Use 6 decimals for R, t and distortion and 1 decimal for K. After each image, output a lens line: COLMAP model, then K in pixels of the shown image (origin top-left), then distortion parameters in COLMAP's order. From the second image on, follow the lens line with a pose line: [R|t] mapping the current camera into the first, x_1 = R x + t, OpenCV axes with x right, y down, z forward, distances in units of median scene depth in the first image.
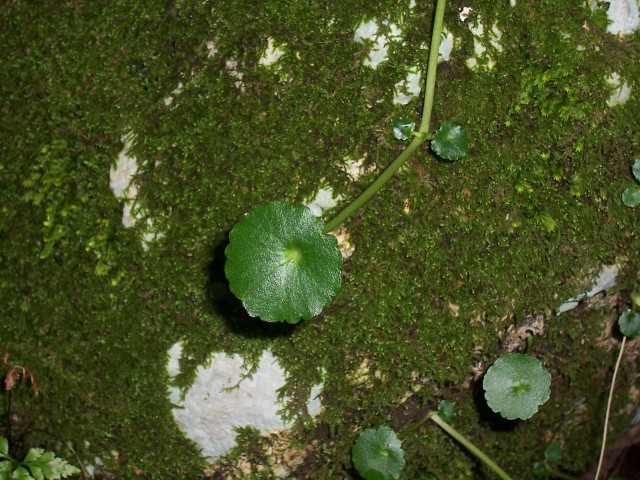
lens RADIAL K [[1225.7, 0, 319.3], [0, 1225.7, 237.5], [0, 0, 1]] dist [-0.138129, 0.000000]
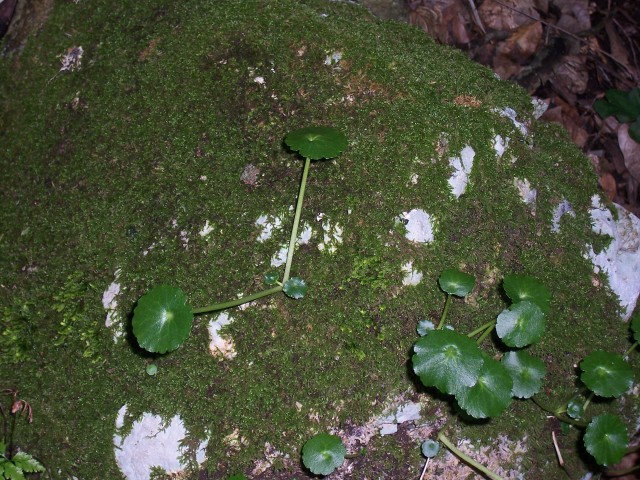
lens RADIAL K [[1225.7, 0, 320.9], [0, 1225.7, 240.6], [0, 0, 1]] dist [-0.138129, 0.000000]
pose [[0.983542, 0.124913, -0.130543, 0.321918], [-0.155578, 0.952891, -0.260373, 0.263971], [0.091869, 0.276398, 0.956642, -0.549310]]
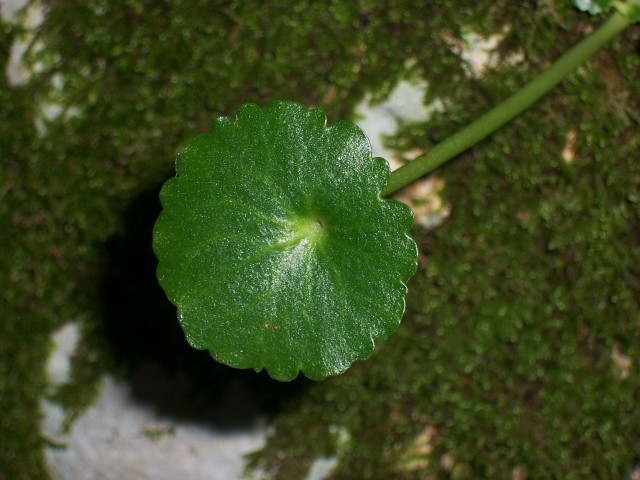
lens RADIAL K [[1770.5, 0, 318.4], [0, 1770.5, 241.4], [0, 0, 1]] dist [-0.118786, 0.000000]
pose [[0.982311, 0.184282, -0.033237, 0.003111], [-0.181301, 0.980378, 0.077394, -0.024696], [0.046847, -0.069999, 0.996446, 0.284008]]
